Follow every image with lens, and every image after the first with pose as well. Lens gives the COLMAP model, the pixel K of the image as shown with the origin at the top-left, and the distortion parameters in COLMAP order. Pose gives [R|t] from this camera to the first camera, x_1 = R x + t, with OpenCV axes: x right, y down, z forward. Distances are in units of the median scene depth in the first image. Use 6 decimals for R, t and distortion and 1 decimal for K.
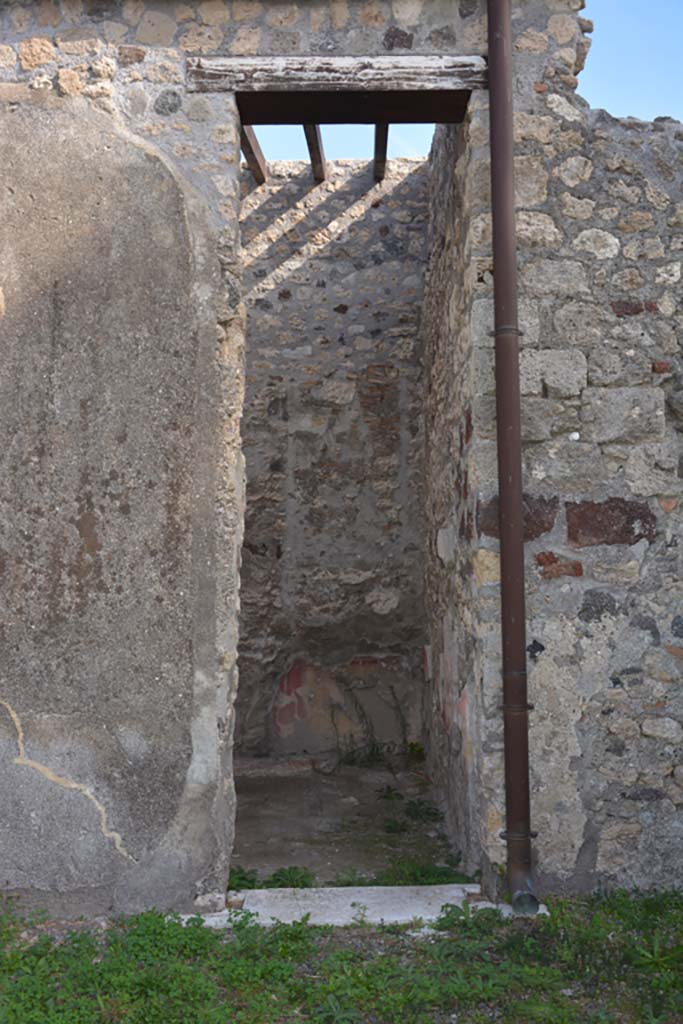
lens RADIAL K [[1077.8, 0, 341.2], [0, 1077.8, 512.3], [0, 0, 1]] dist [0.032522, 0.000000]
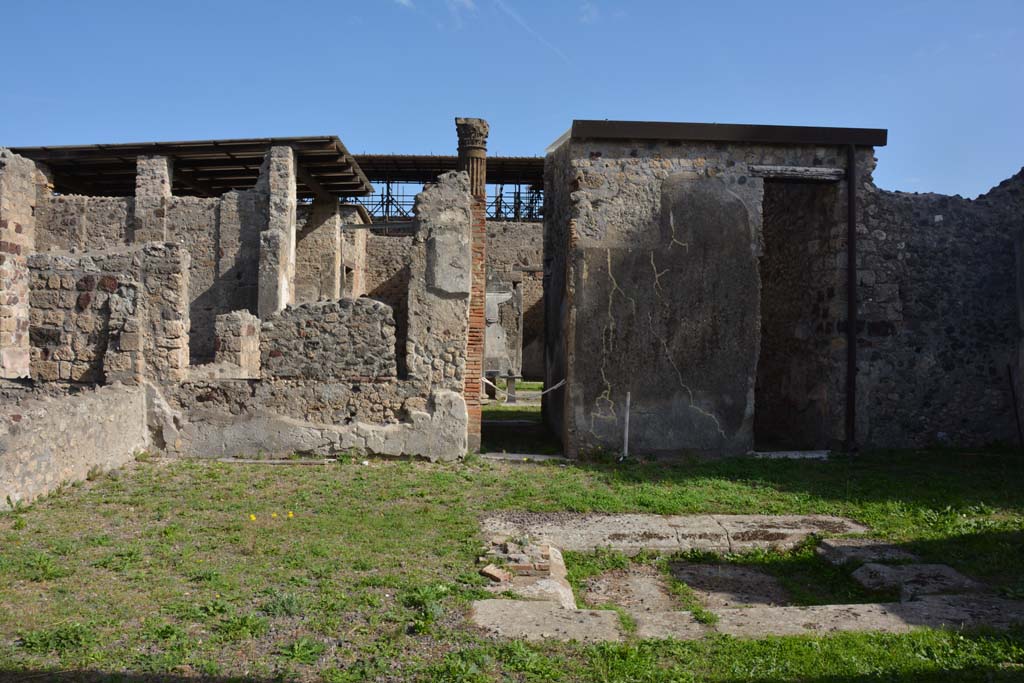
lens RADIAL K [[804.3, 0, 512.5], [0, 804.3, 340.4], [0, 0, 1]] dist [-0.155182, 0.112823]
pose [[0.997797, 0.016548, 0.064248, -0.907552], [-0.020893, 0.997496, 0.067559, -0.083469], [-0.062969, -0.068753, 0.995645, -1.094493]]
